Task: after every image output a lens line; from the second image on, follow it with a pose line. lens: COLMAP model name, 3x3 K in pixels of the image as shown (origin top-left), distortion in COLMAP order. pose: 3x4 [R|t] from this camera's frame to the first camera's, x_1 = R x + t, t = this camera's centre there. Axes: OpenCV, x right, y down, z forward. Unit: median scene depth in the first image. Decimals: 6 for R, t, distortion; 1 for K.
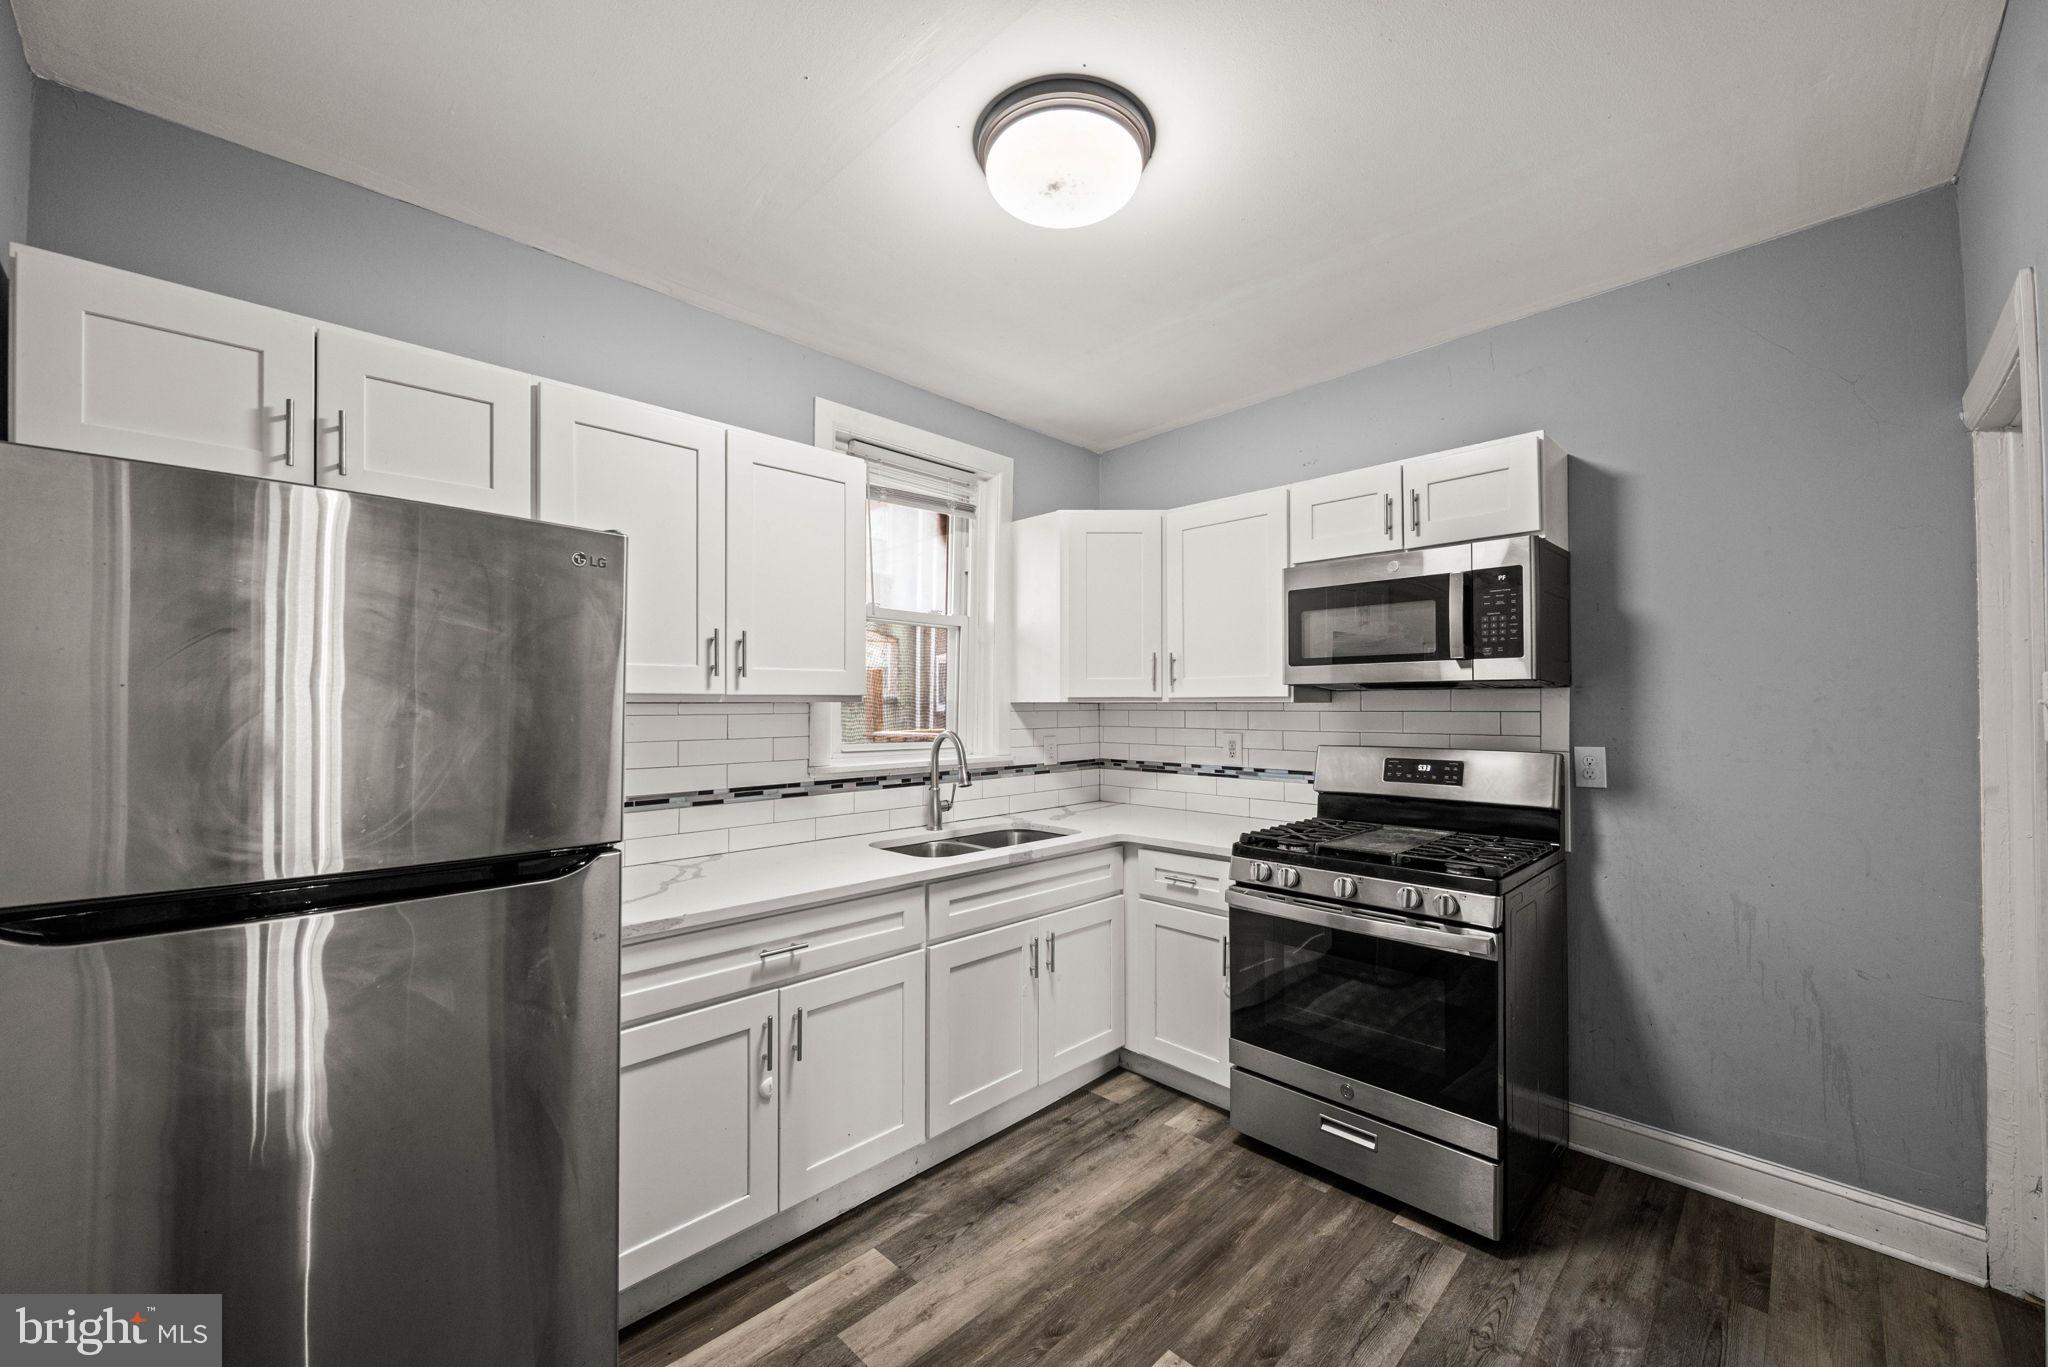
lens RADIAL K [[808.6, 0, 1022.3], [0, 808.6, 700.8], [0, 0, 1]] dist [0.001596, -0.000685]
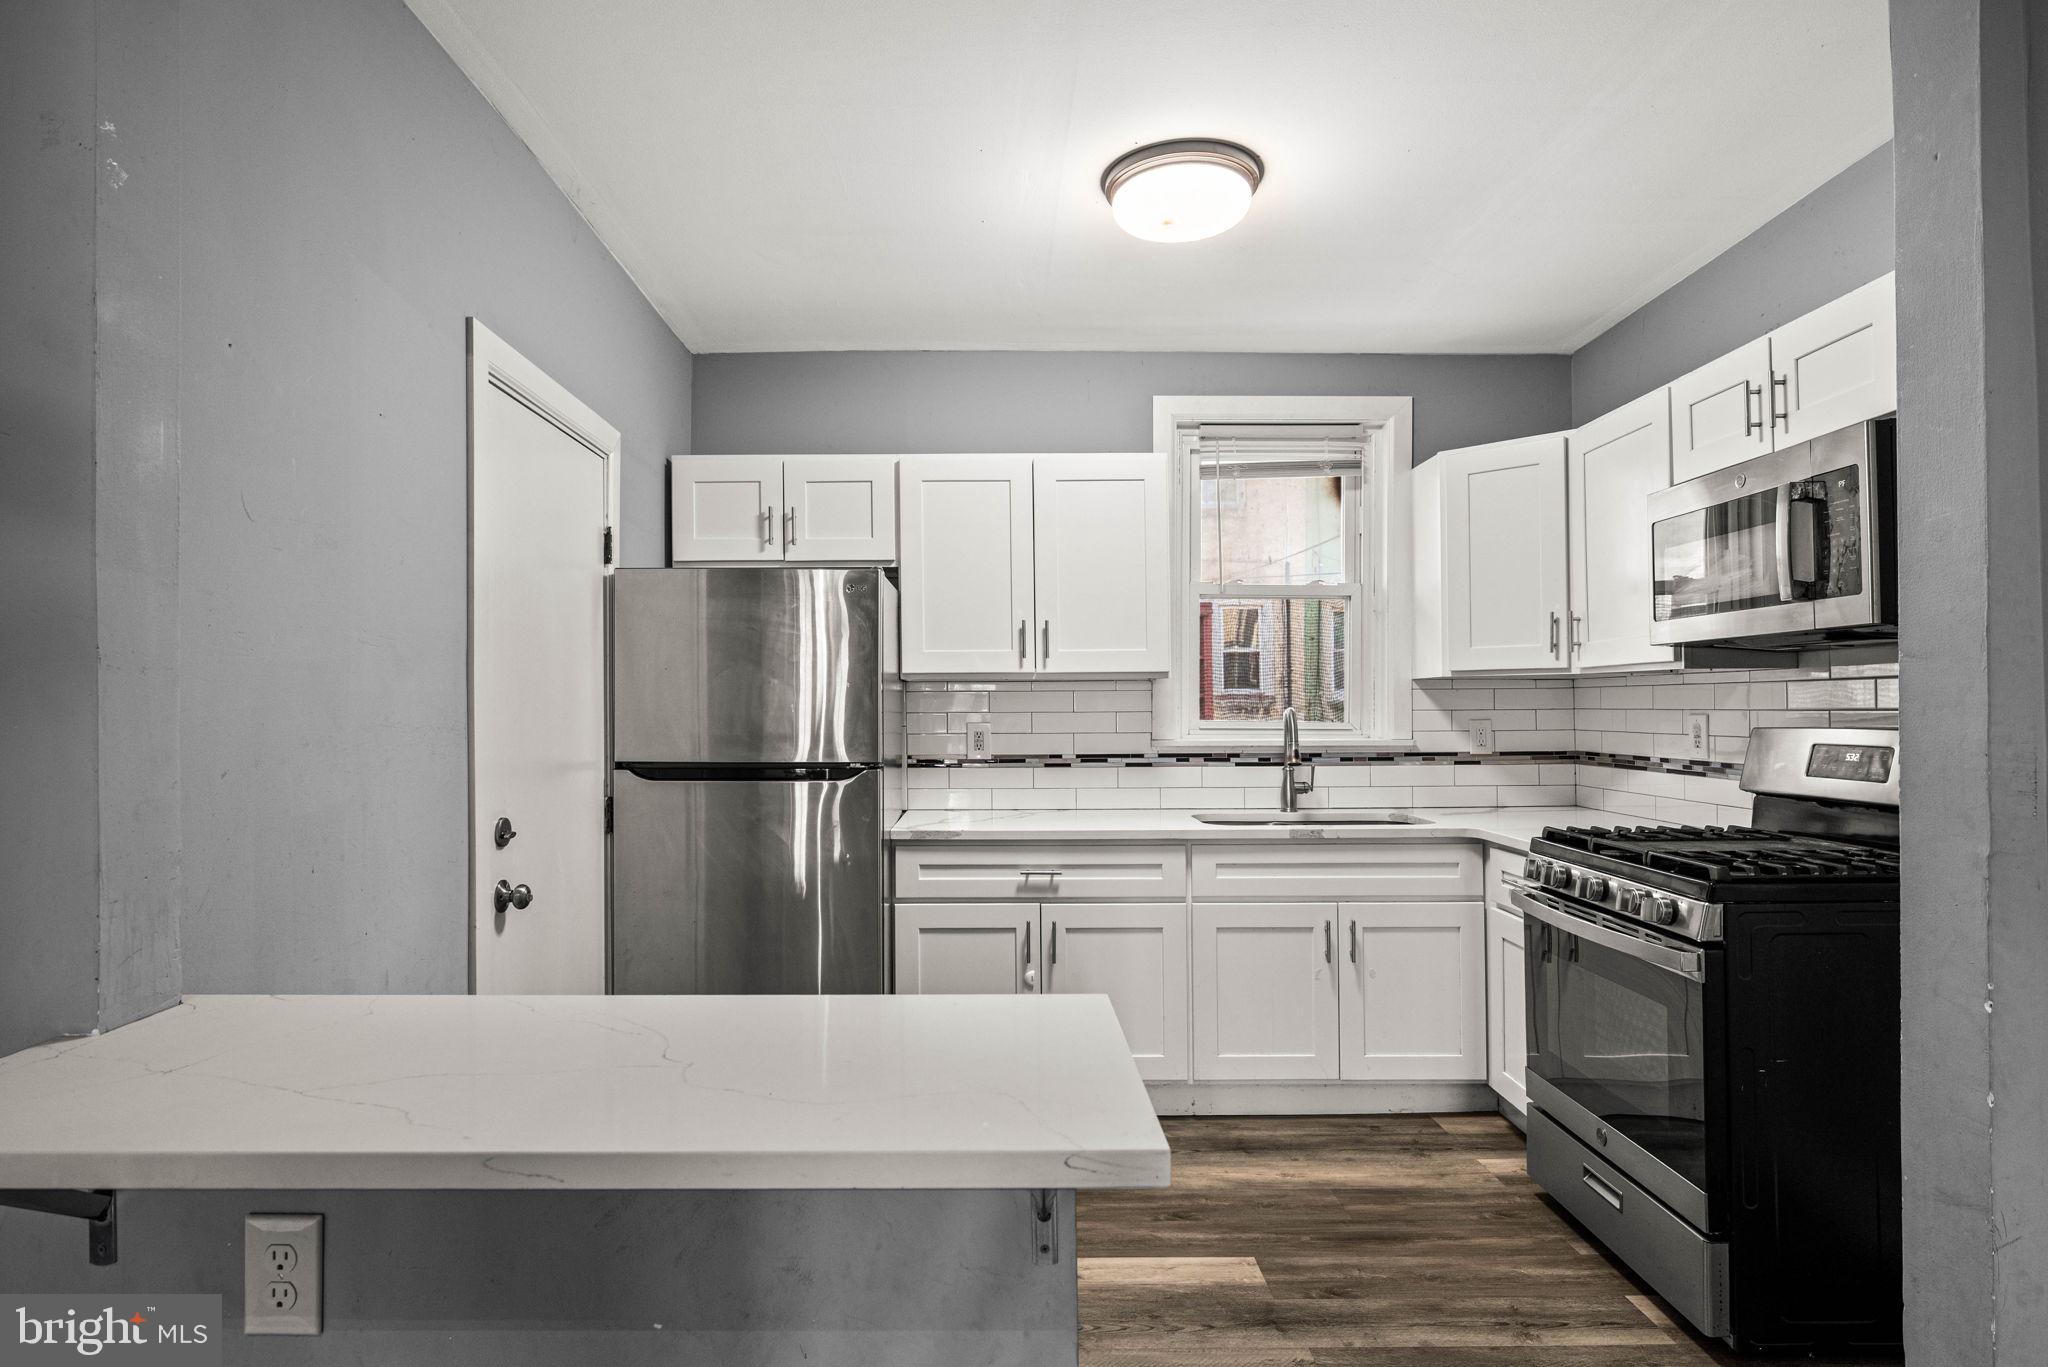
lens RADIAL K [[1087.8, 0, 981.1], [0, 1087.8, 712.6], [0, 0, 1]] dist [0.012369, 0.001111]
pose [[0.701504, 0.002559, -0.712661, 0.647888], [0.006207, 0.999934, 0.009700, 0.031057], [0.712639, -0.011228, 0.701441, -0.196049]]
